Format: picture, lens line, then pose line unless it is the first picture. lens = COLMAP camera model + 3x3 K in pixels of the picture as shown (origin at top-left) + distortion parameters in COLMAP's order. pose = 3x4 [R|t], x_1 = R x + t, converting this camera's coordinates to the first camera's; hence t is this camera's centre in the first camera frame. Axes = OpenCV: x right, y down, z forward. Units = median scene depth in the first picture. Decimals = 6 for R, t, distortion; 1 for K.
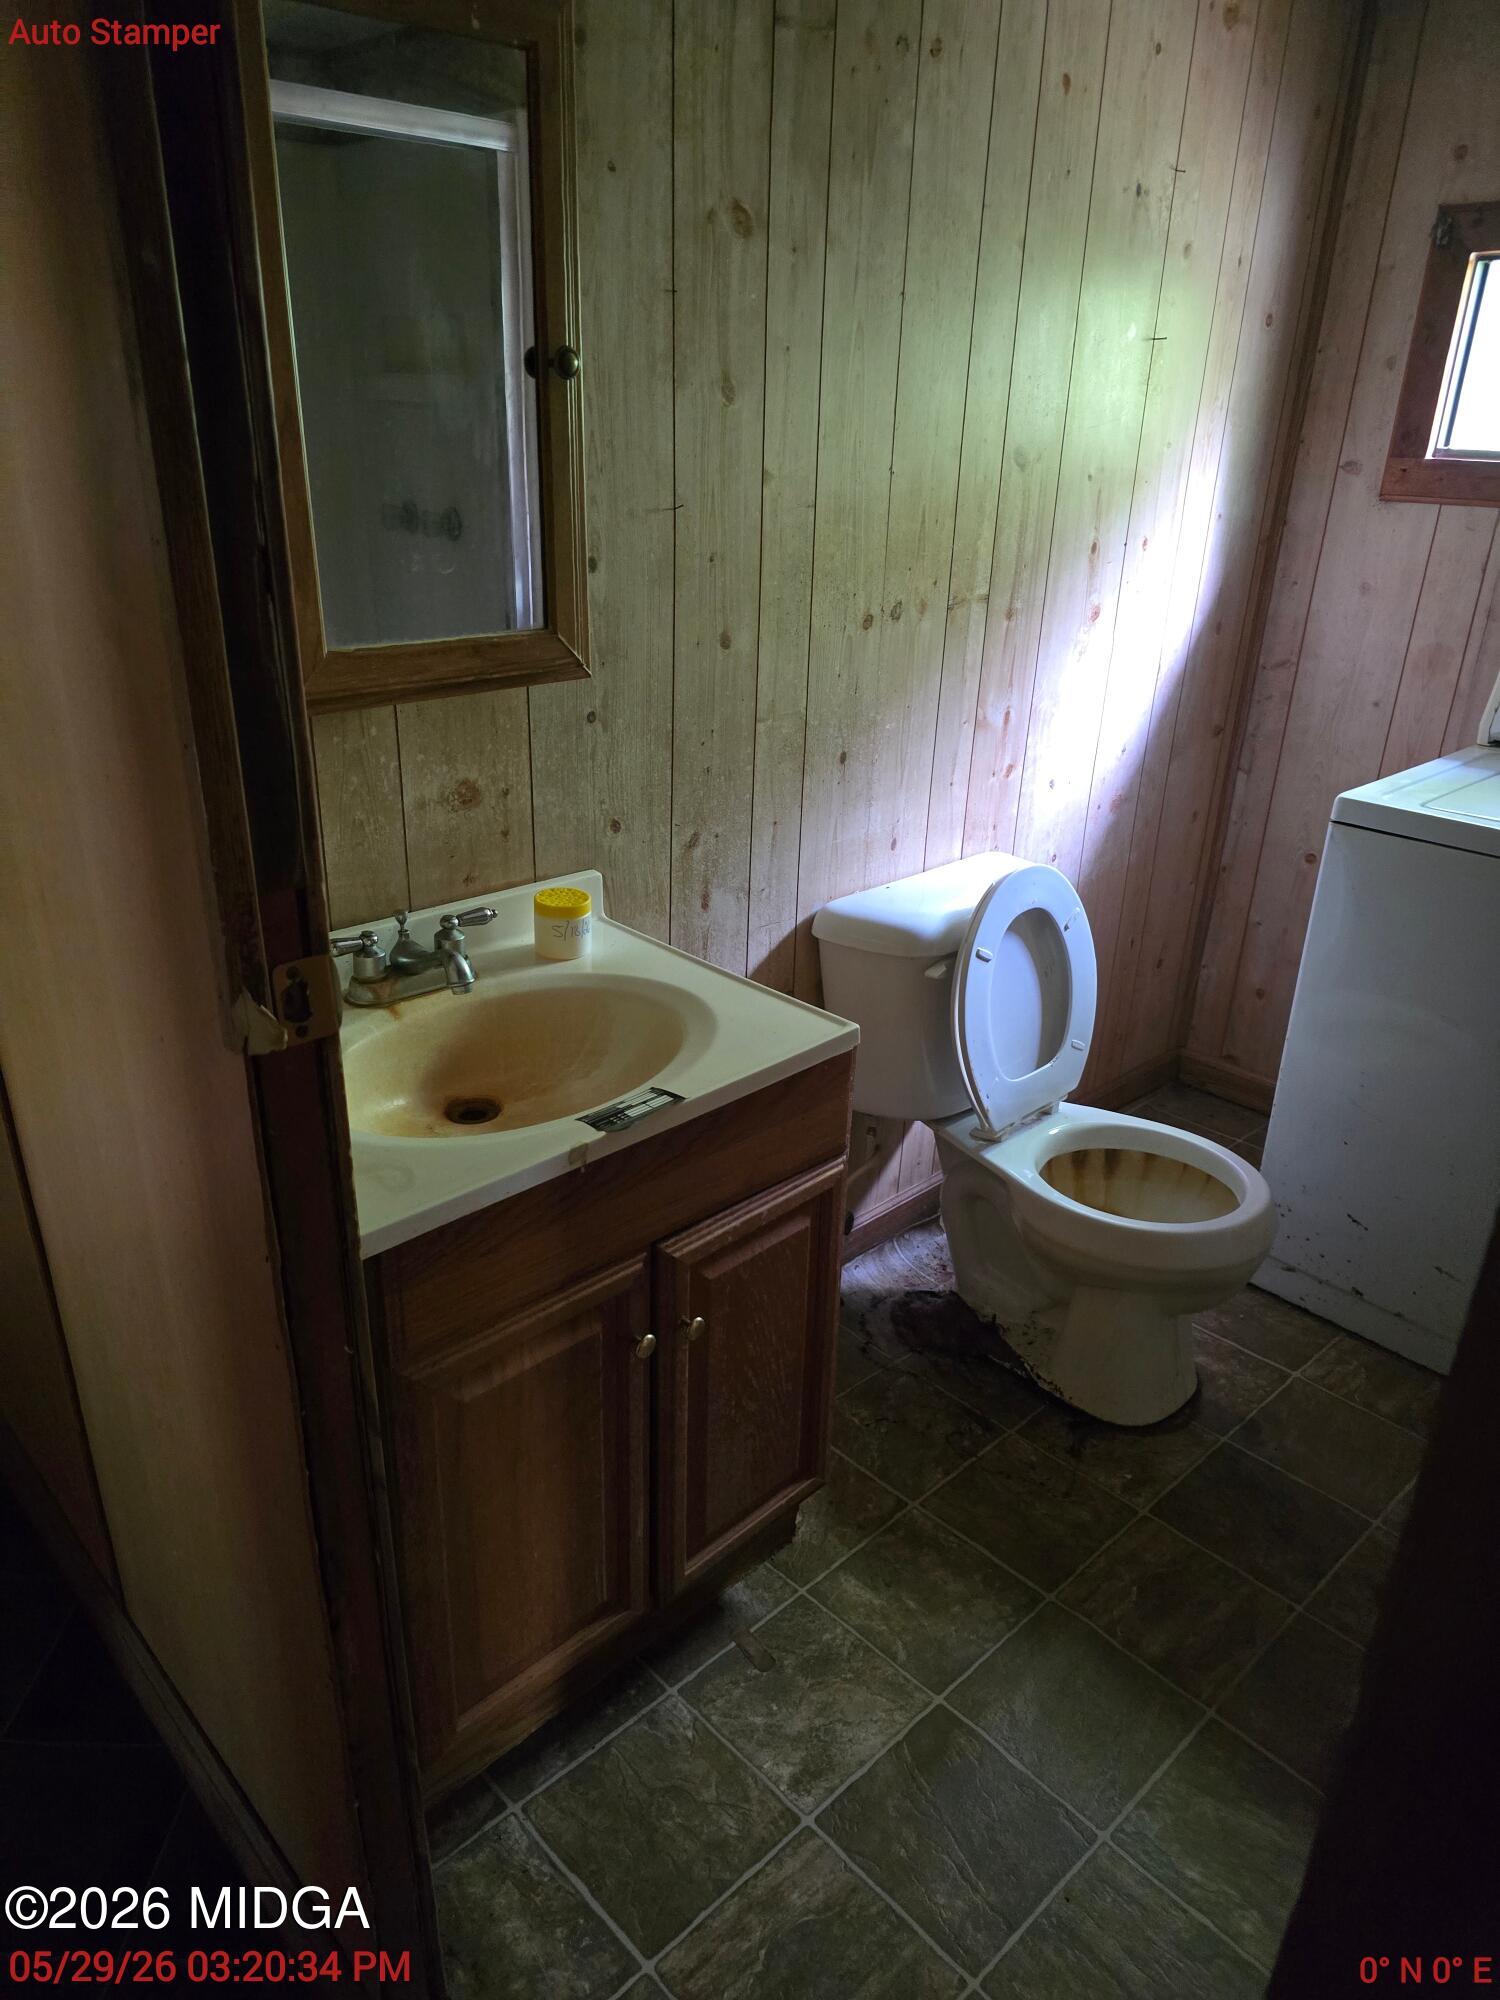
lens RADIAL K [[1337.7, 0, 712.7], [0, 1337.7, 991.5], [0, 0, 1]] dist [0.052937, -0.056382]
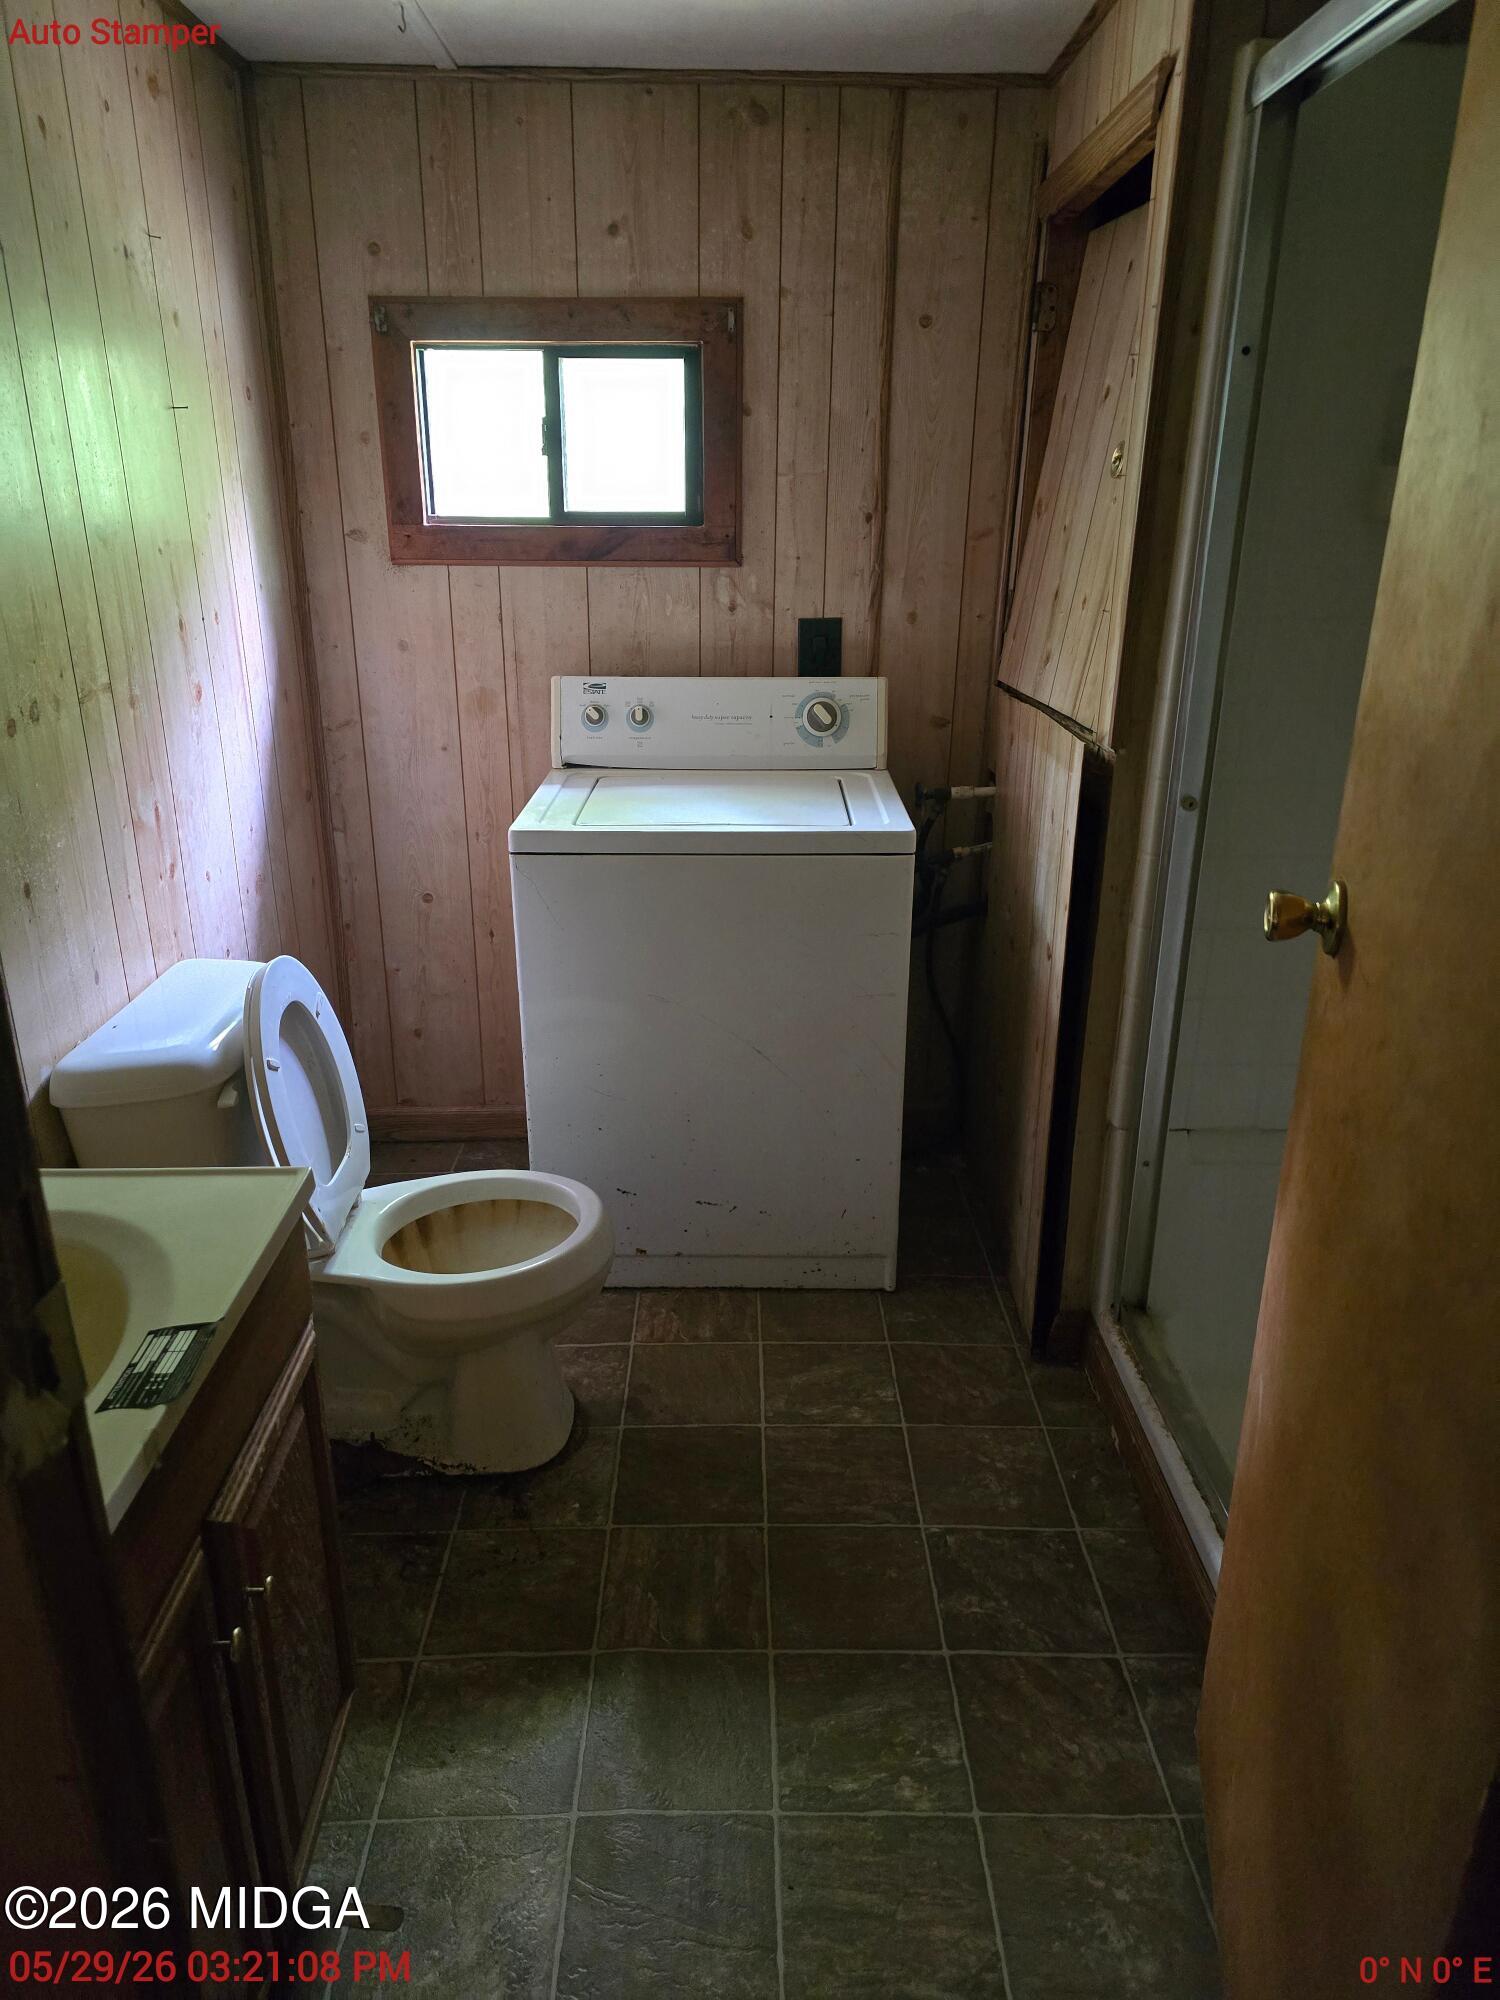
lens RADIAL K [[1337.7, 0, 749.7], [0, 1337.7, 995.3], [0, 0, 1]] dist [0.052937, -0.056382]
pose [[0.674048, -0.268279, 0.688248, -0.180346], [0.299428, 0.950971, 0.077438, -0.042297], [-0.675279, 0.153884, 0.721330, 0.105599]]
